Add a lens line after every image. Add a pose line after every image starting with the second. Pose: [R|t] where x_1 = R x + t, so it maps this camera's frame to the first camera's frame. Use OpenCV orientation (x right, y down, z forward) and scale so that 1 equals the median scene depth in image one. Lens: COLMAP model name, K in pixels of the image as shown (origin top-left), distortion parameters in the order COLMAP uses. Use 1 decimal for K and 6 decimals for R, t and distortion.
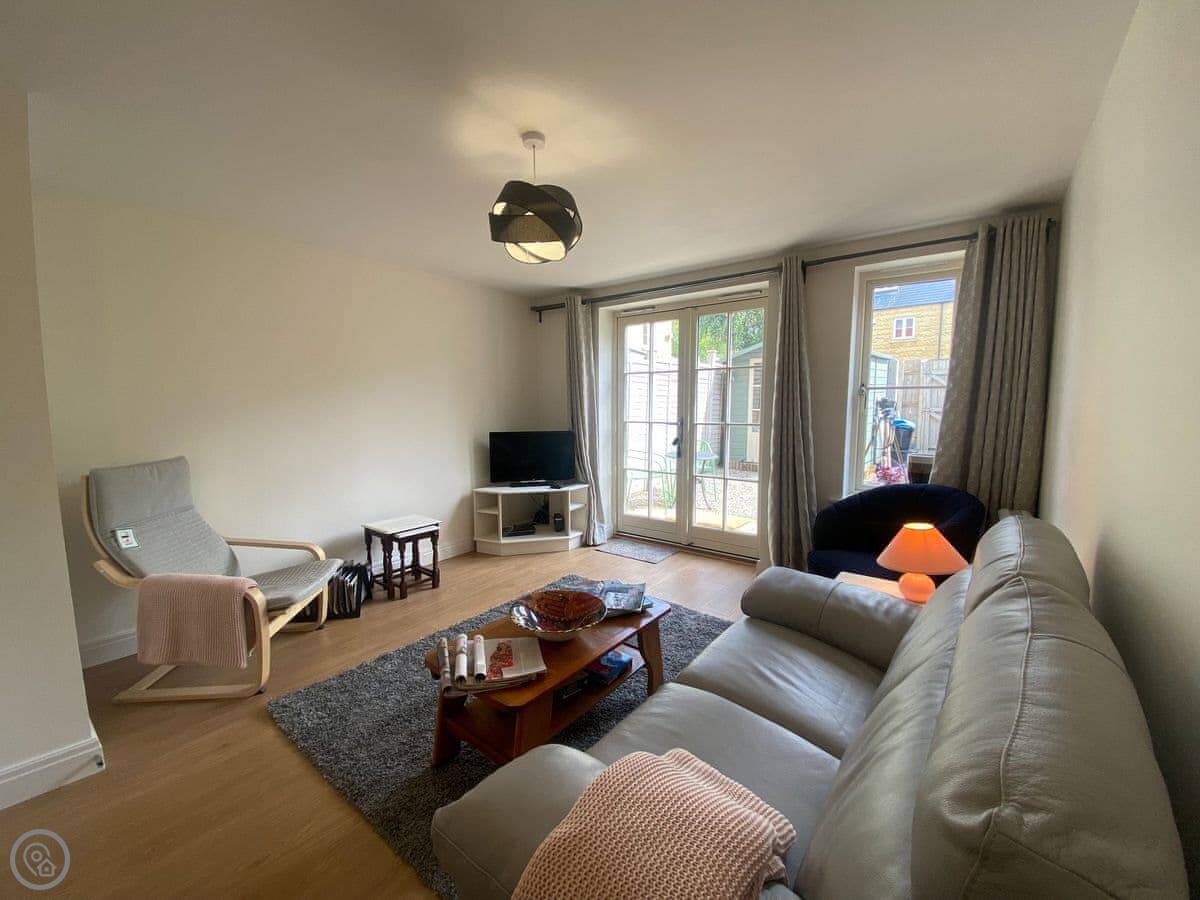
lens RADIAL K [[484.1, 0, 596.7], [0, 484.1, 451.0], [0, 0, 1]] dist [0.035440, -0.028710]
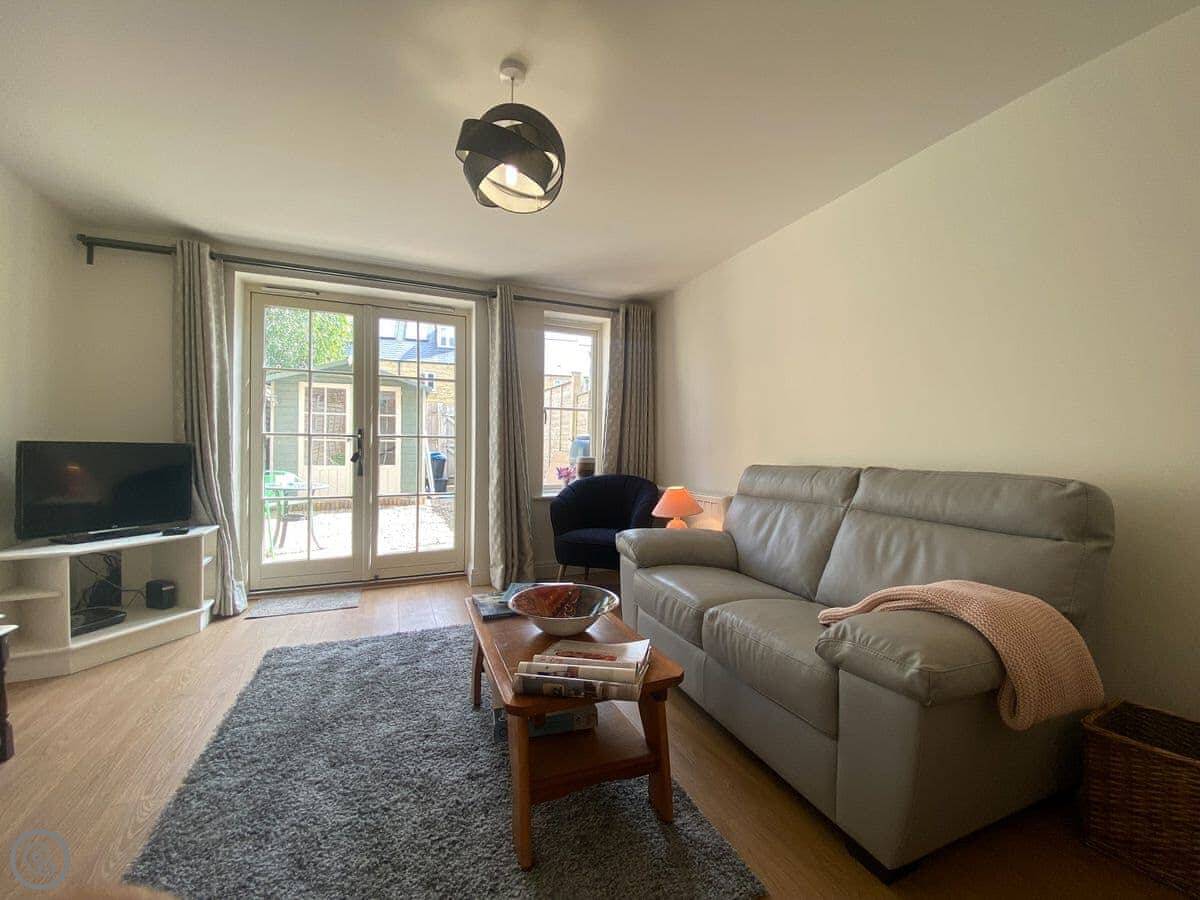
lens RADIAL K [[484.1, 0, 596.7], [0, 484.1, 451.0], [0, 0, 1]] dist [0.035440, -0.028710]
pose [[0.493229, 0.007919, 0.869864, -0.362106], [0.076454, 0.995694, -0.052415, 0.044807], [-0.866534, 0.092357, 0.490500, 0.222302]]
